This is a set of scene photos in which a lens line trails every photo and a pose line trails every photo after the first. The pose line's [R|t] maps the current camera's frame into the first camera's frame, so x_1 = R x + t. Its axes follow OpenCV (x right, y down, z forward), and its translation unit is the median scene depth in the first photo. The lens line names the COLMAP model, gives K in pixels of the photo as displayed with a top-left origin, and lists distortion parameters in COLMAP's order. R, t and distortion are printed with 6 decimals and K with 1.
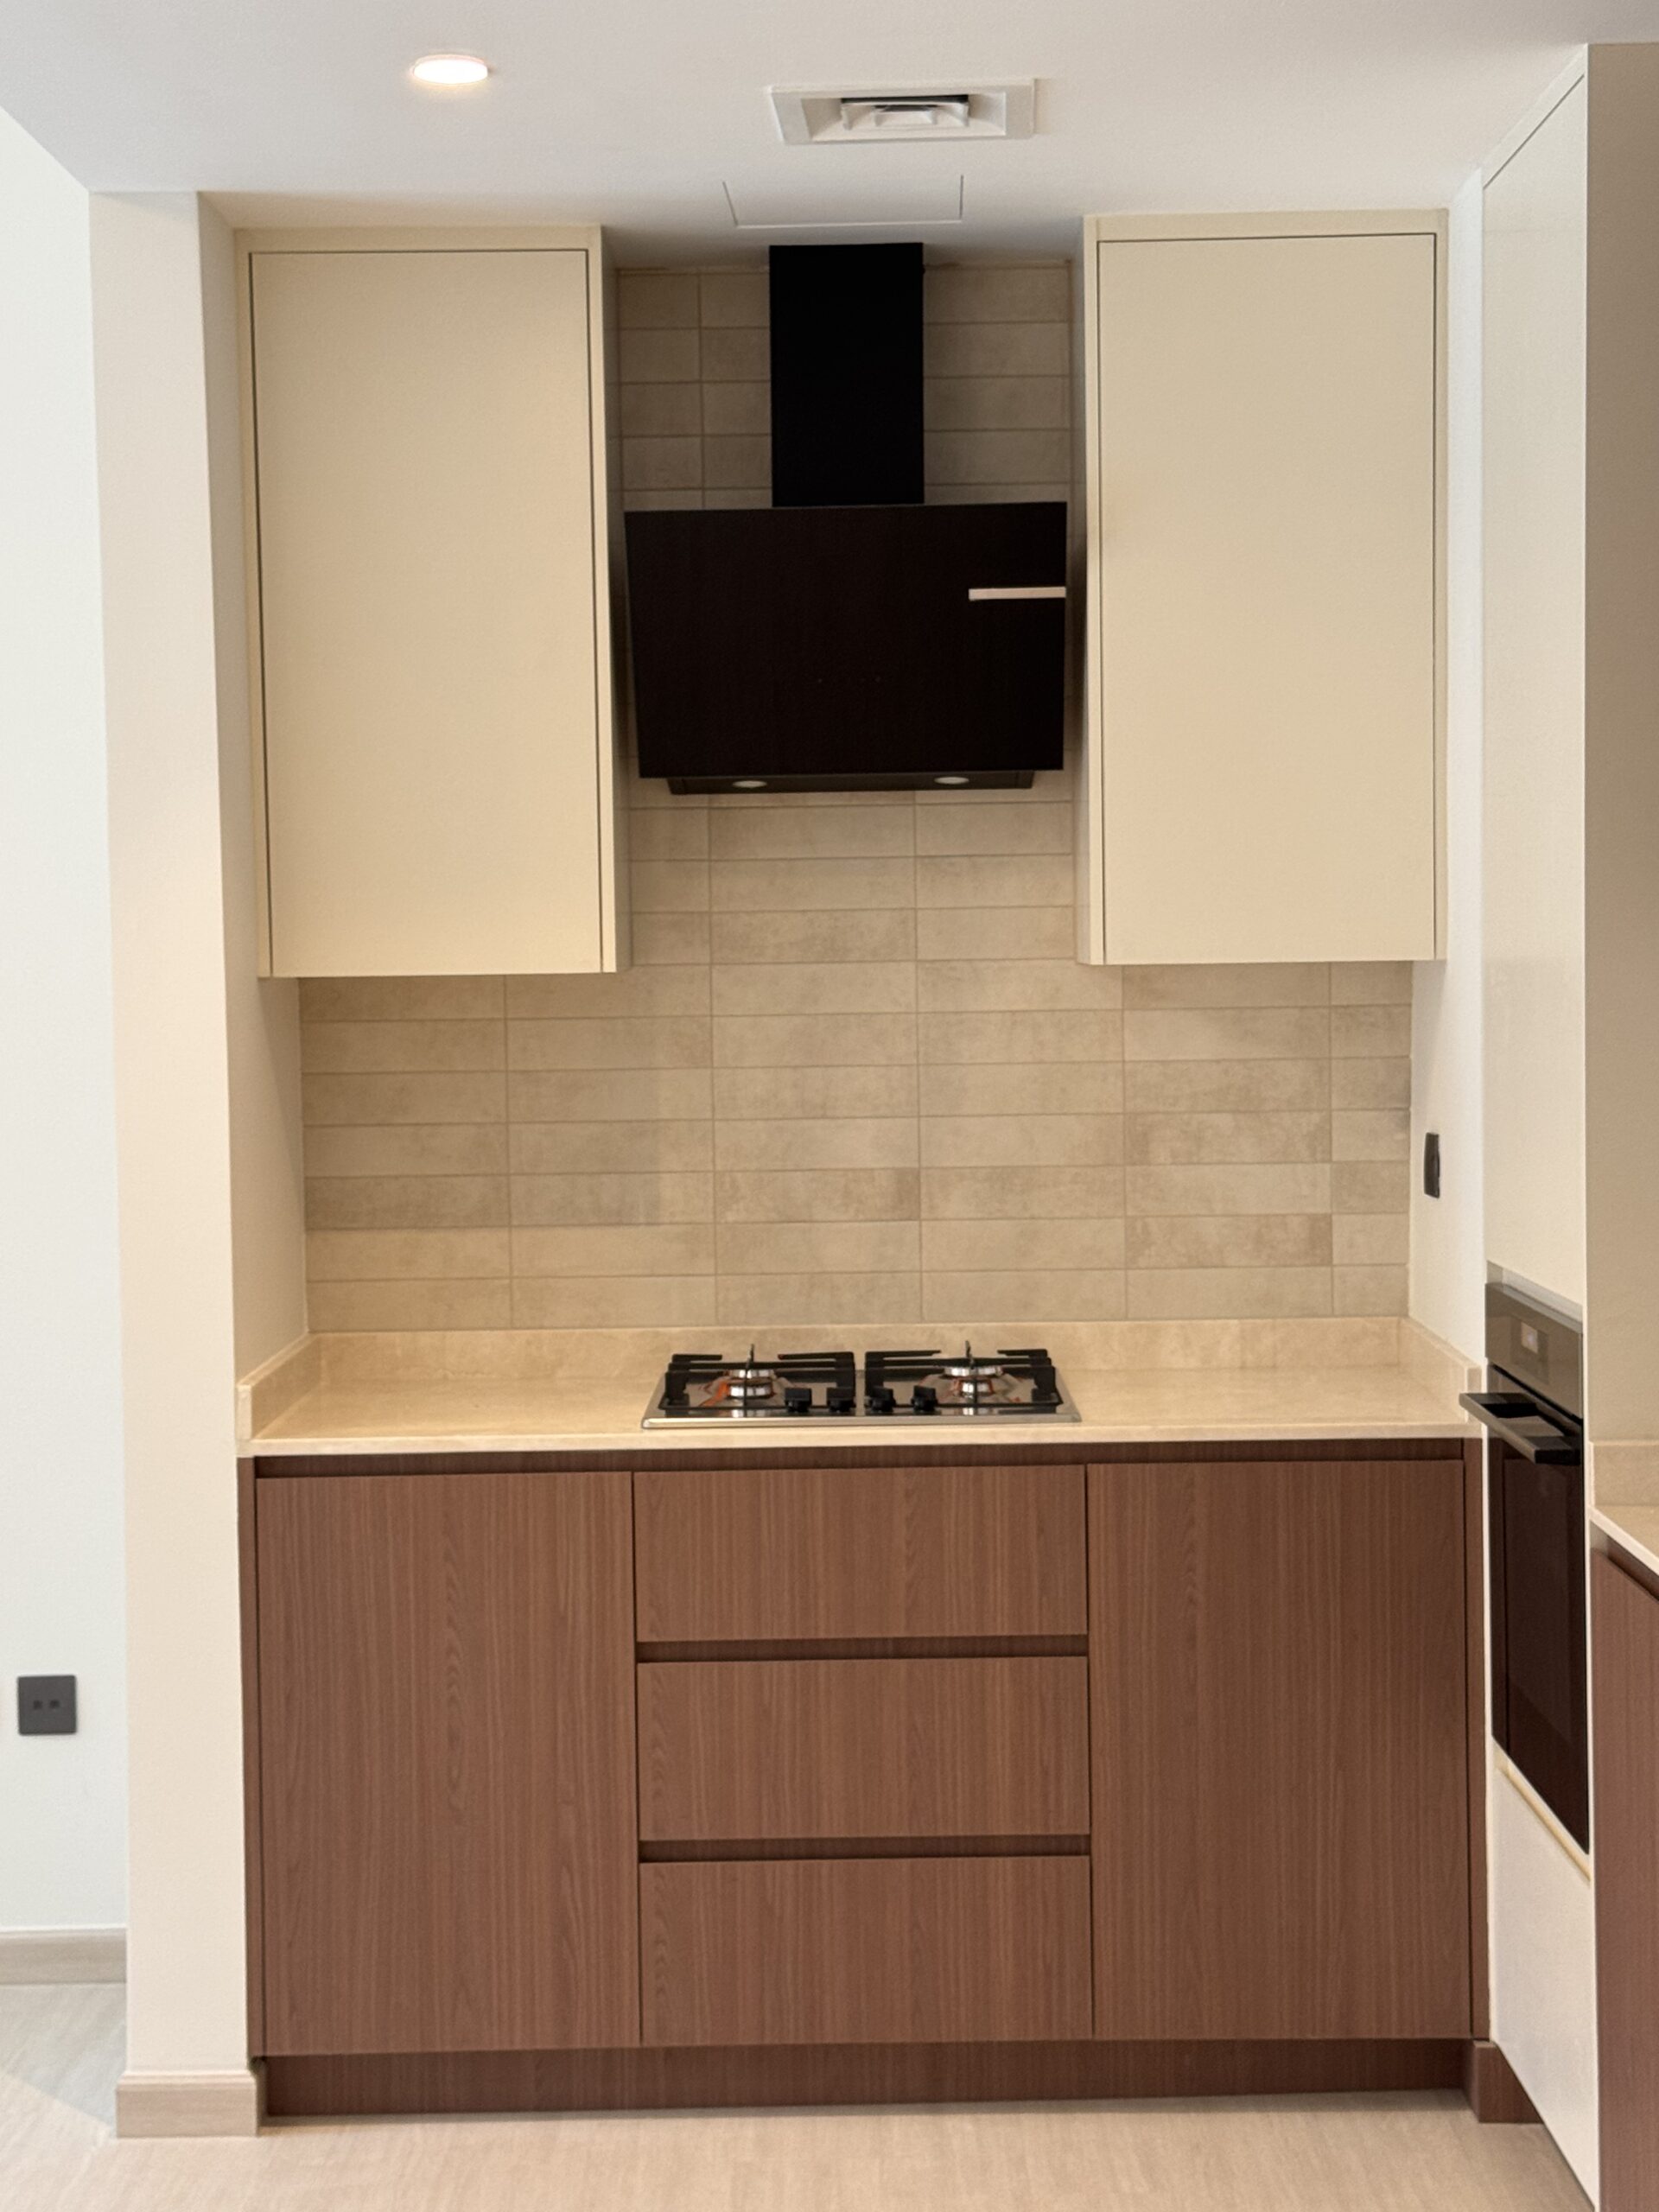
lens RADIAL K [[3593.2, 0, 867.3], [0, 3593.2, 1121.6], [0, 0, 1]] dist [0.161737, 0.000000]
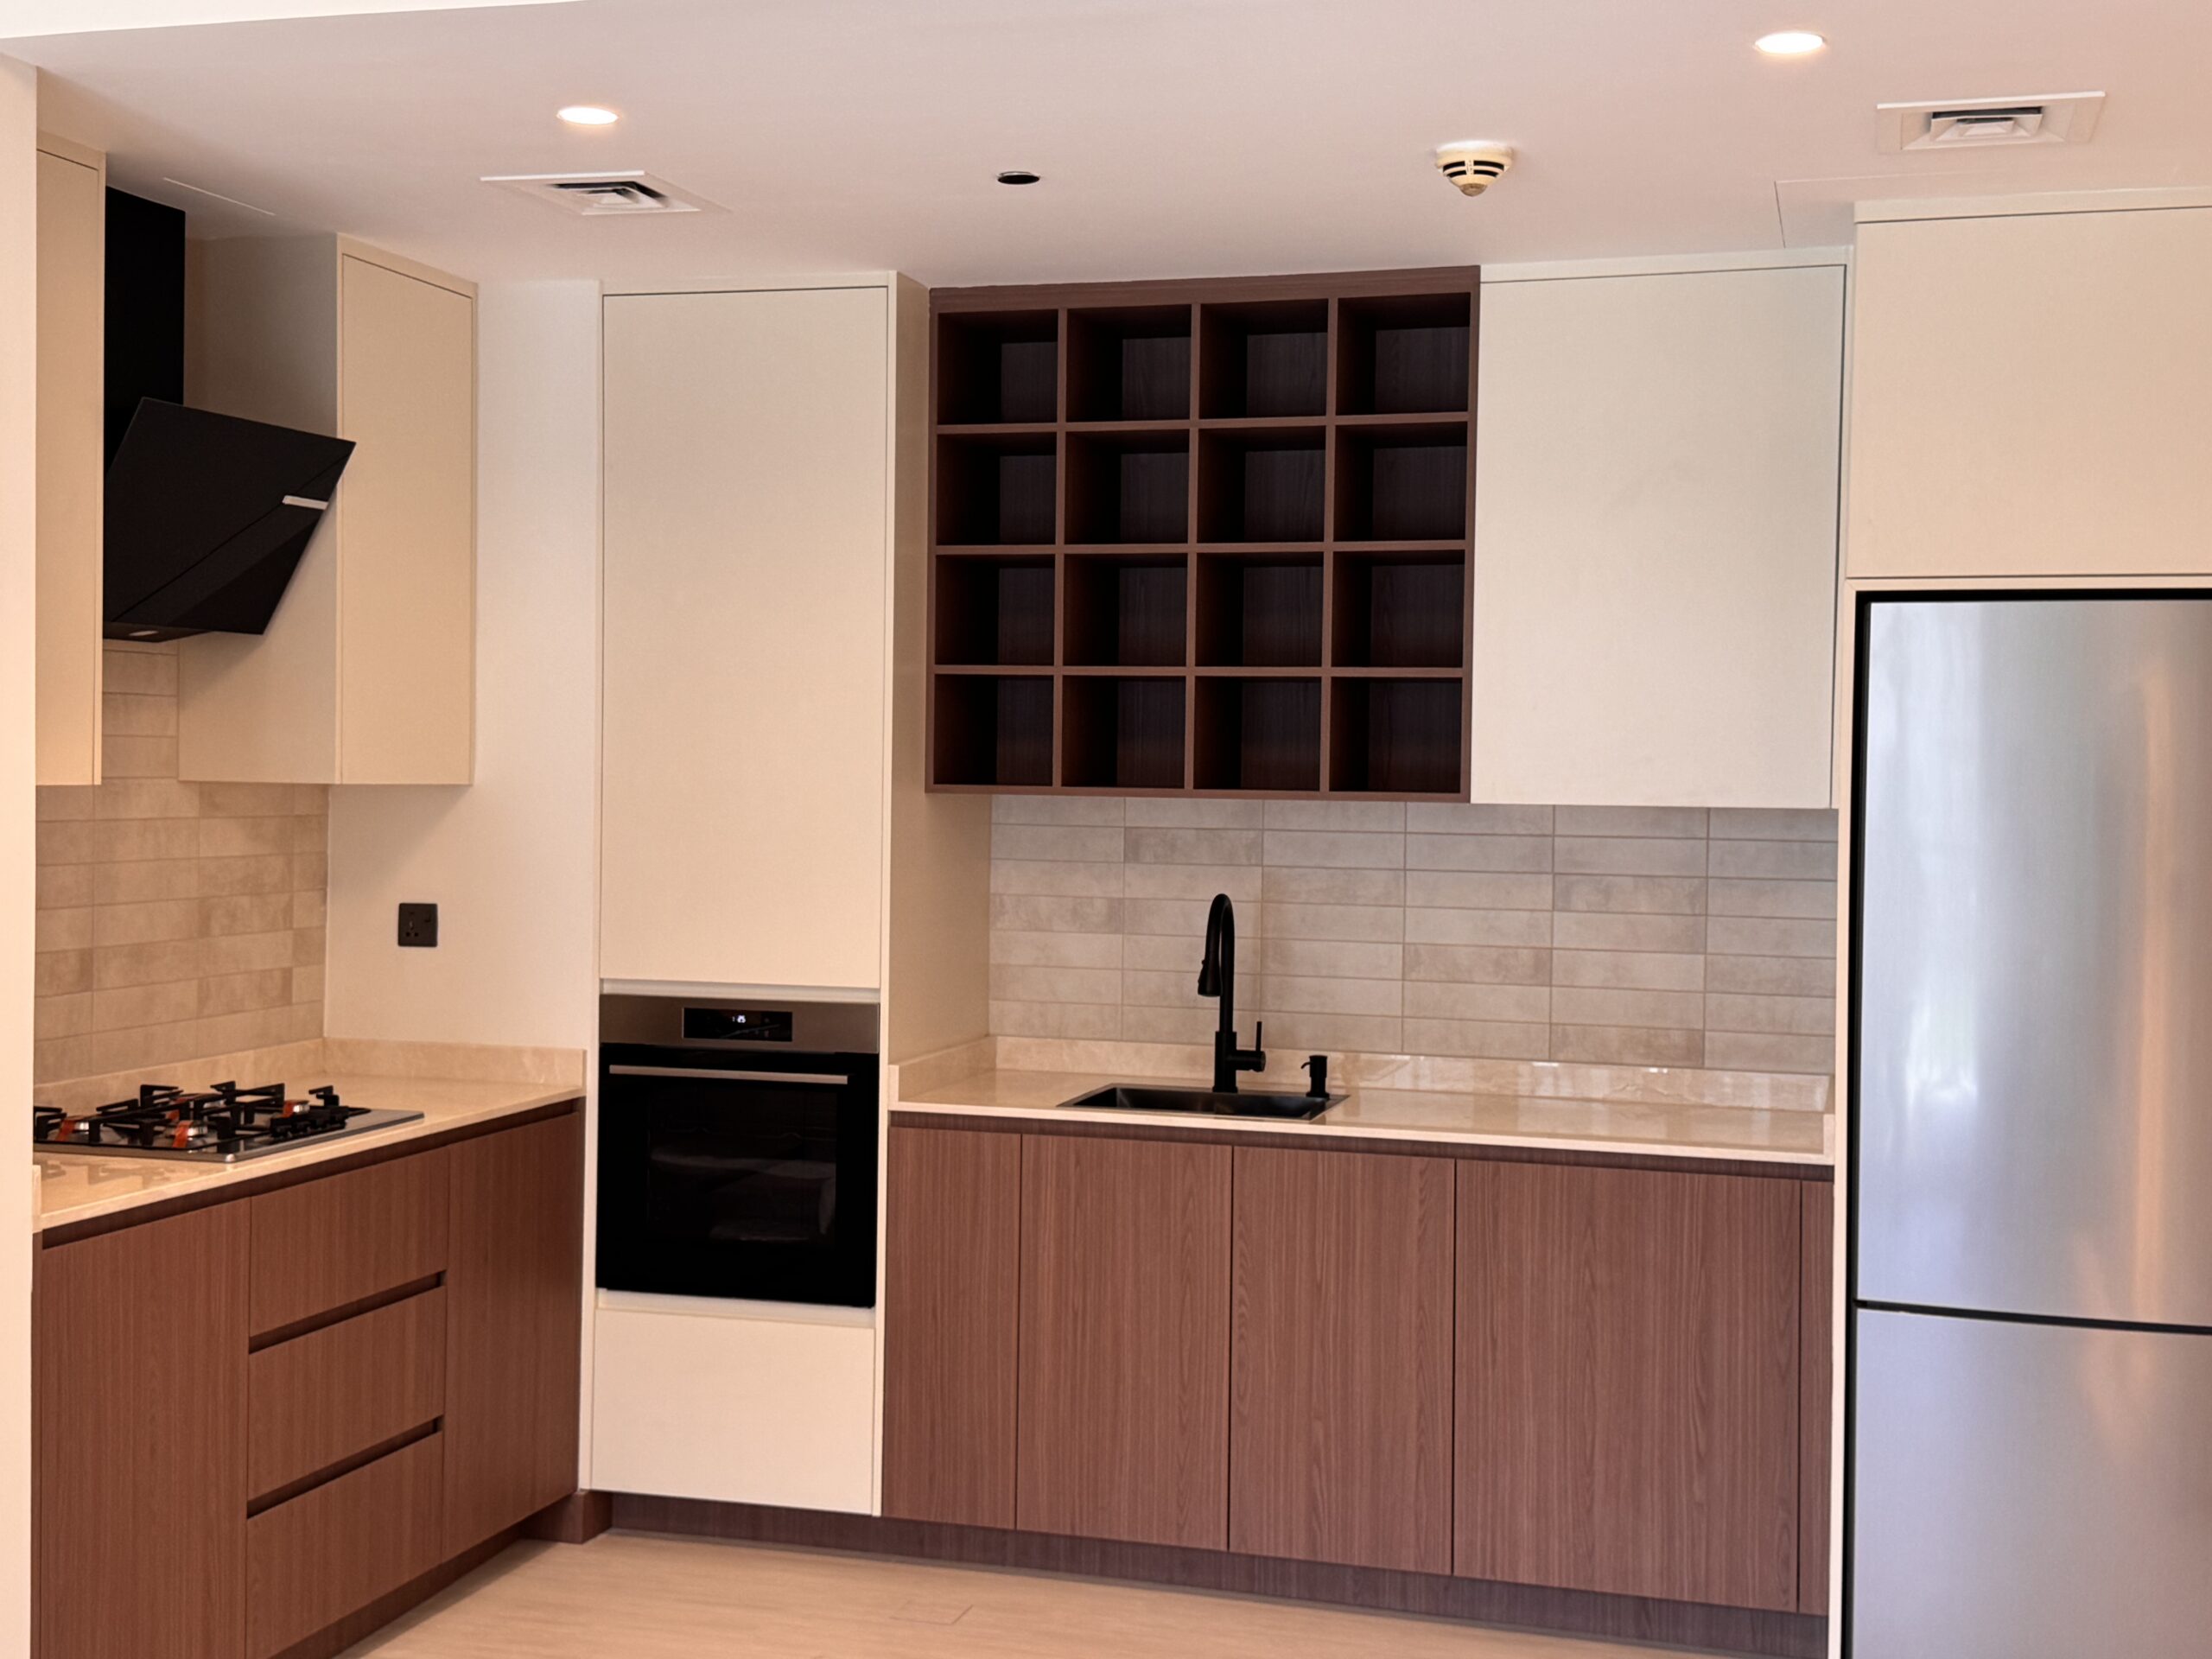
lens RADIAL K [[2631.4, 0, 1104.4], [0, 2631.4, 822.4], [0, 0, 1]] dist [0.116162, 0.000000]
pose [[0.287972, -0.001871, 0.957637, -0.789962], [0.032871, 0.999428, -0.007932, -0.011728], [-0.957075, 0.033762, 0.287868, 0.431558]]
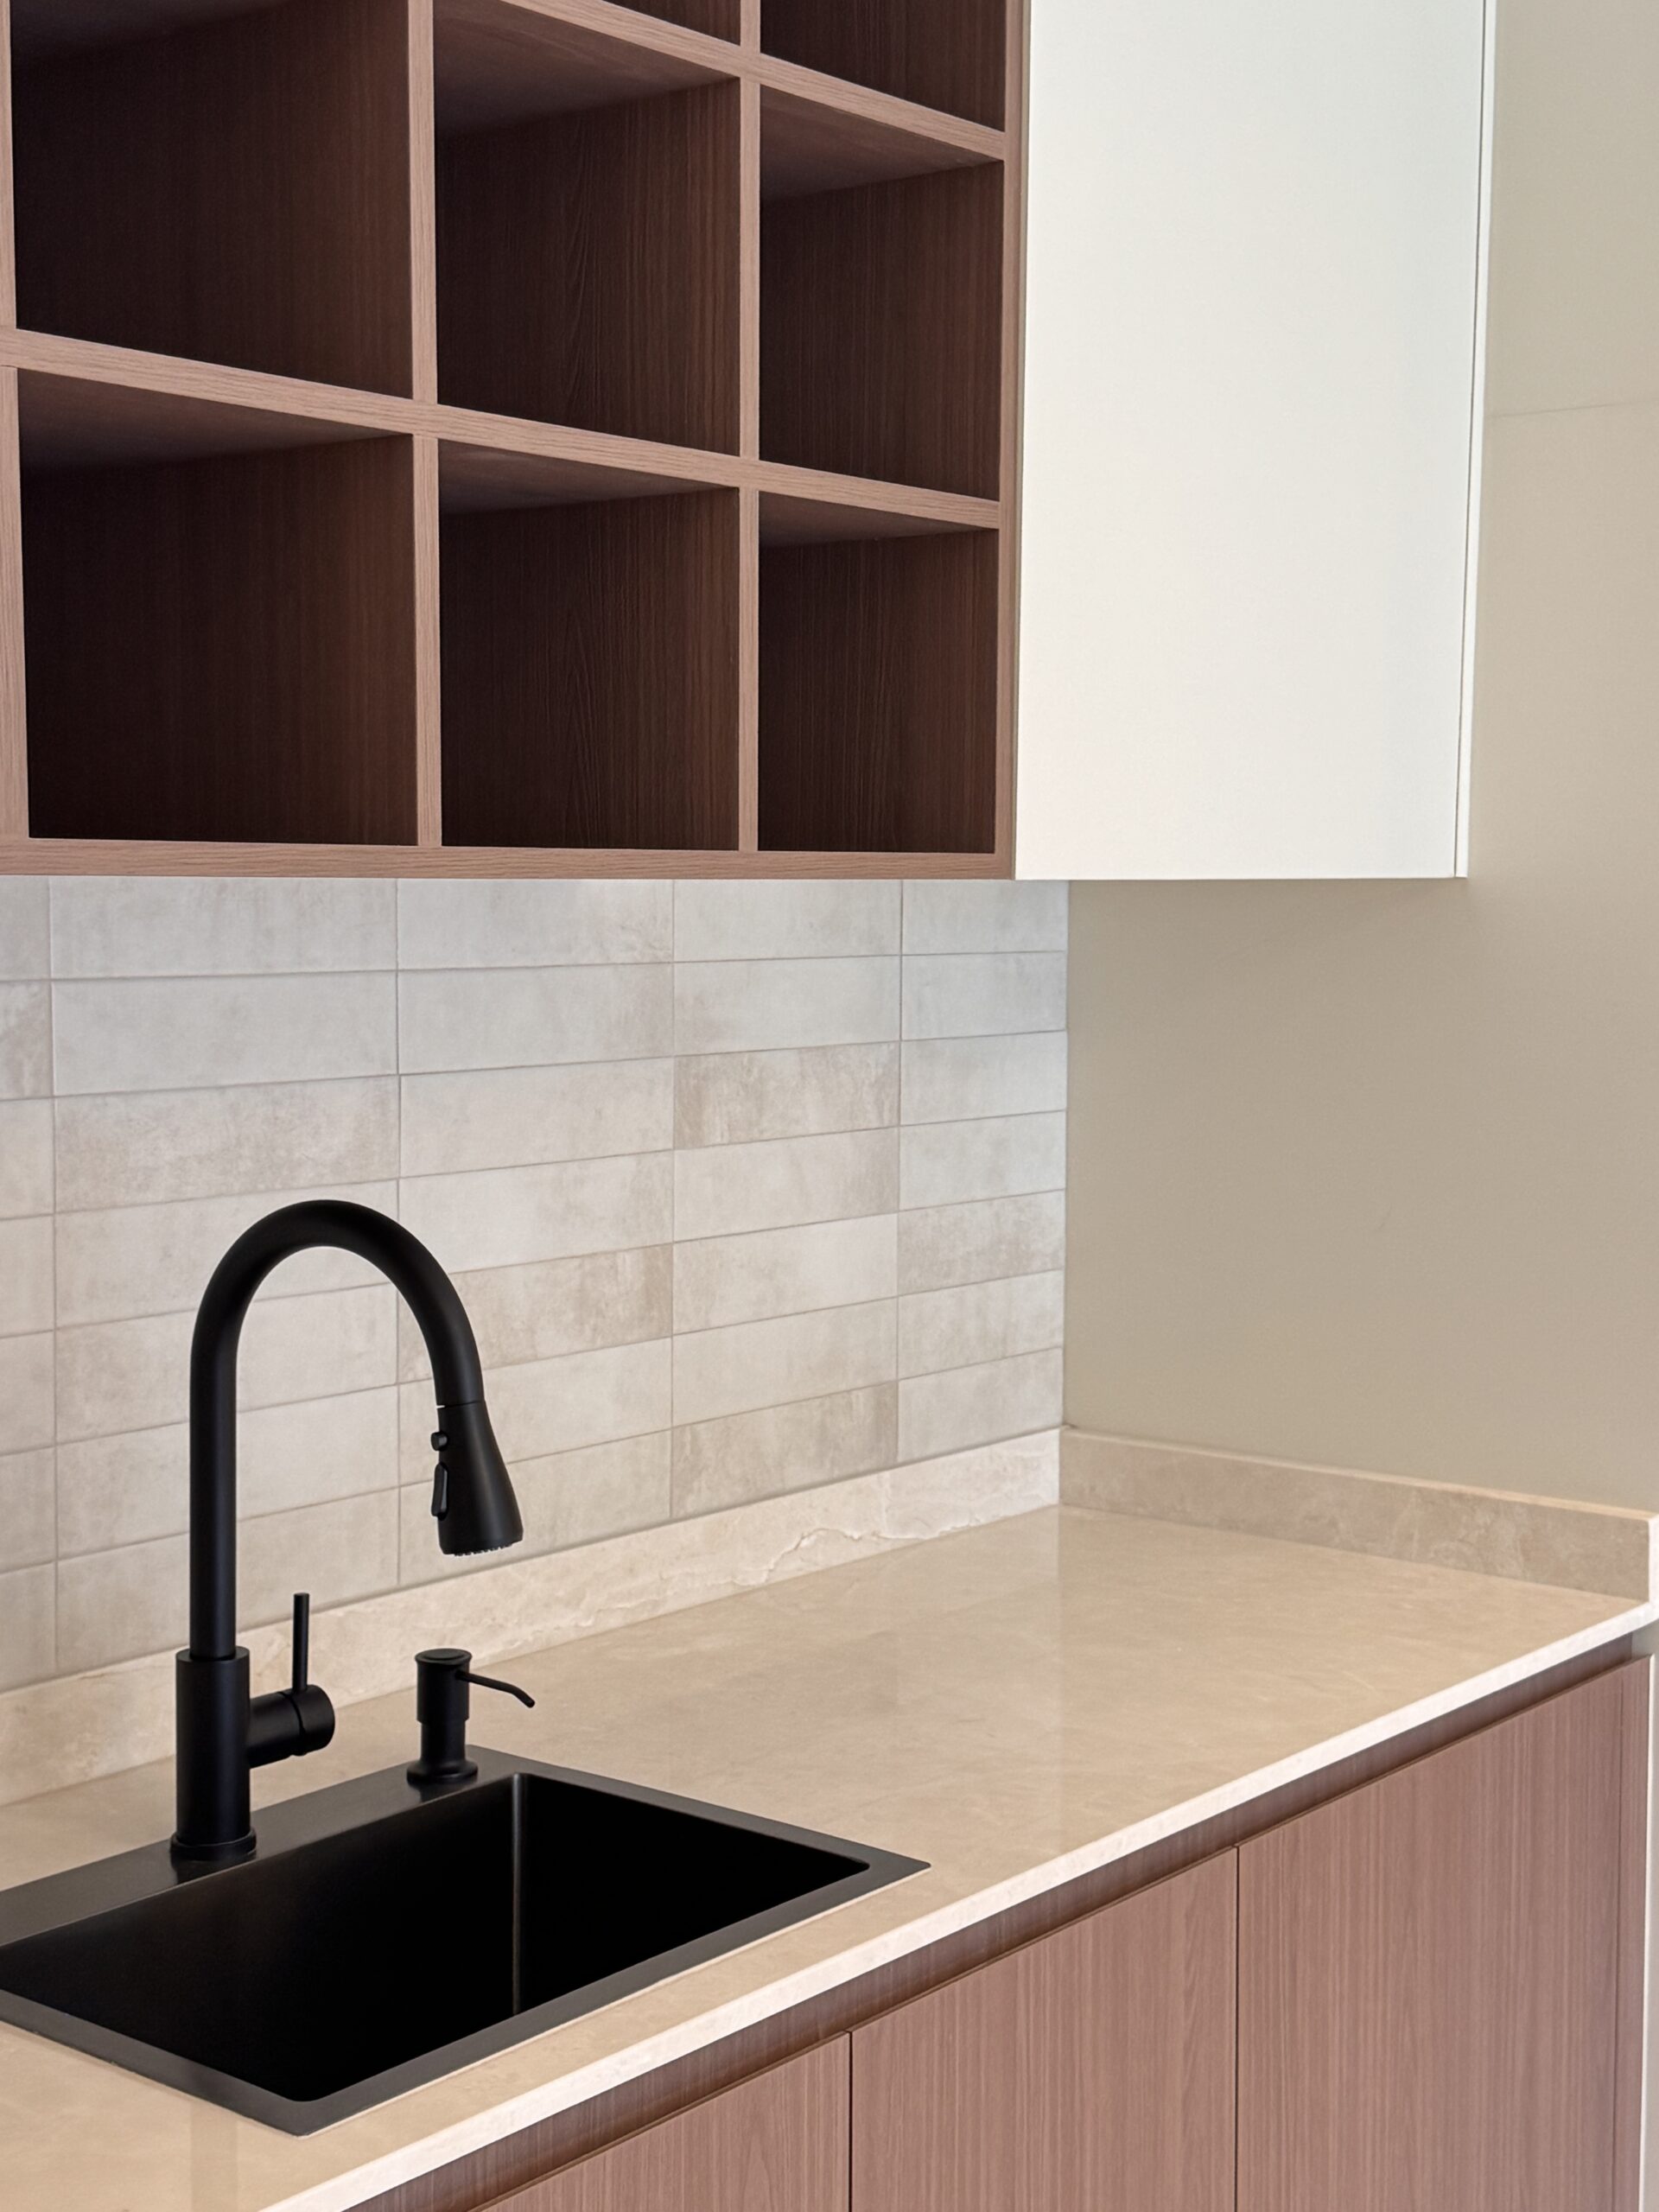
lens RADIAL K [[3010.6, 0, 828.6], [0, 3010.6, 1120.6], [0, 0, 1]] dist [0.116099, 0.000000]
pose [[-0.771830, -0.040066, 0.634565, -0.047829], [0.042523, 0.992526, 0.114387, -0.037942], [-0.634405, 0.115271, -0.764358, 0.921700]]
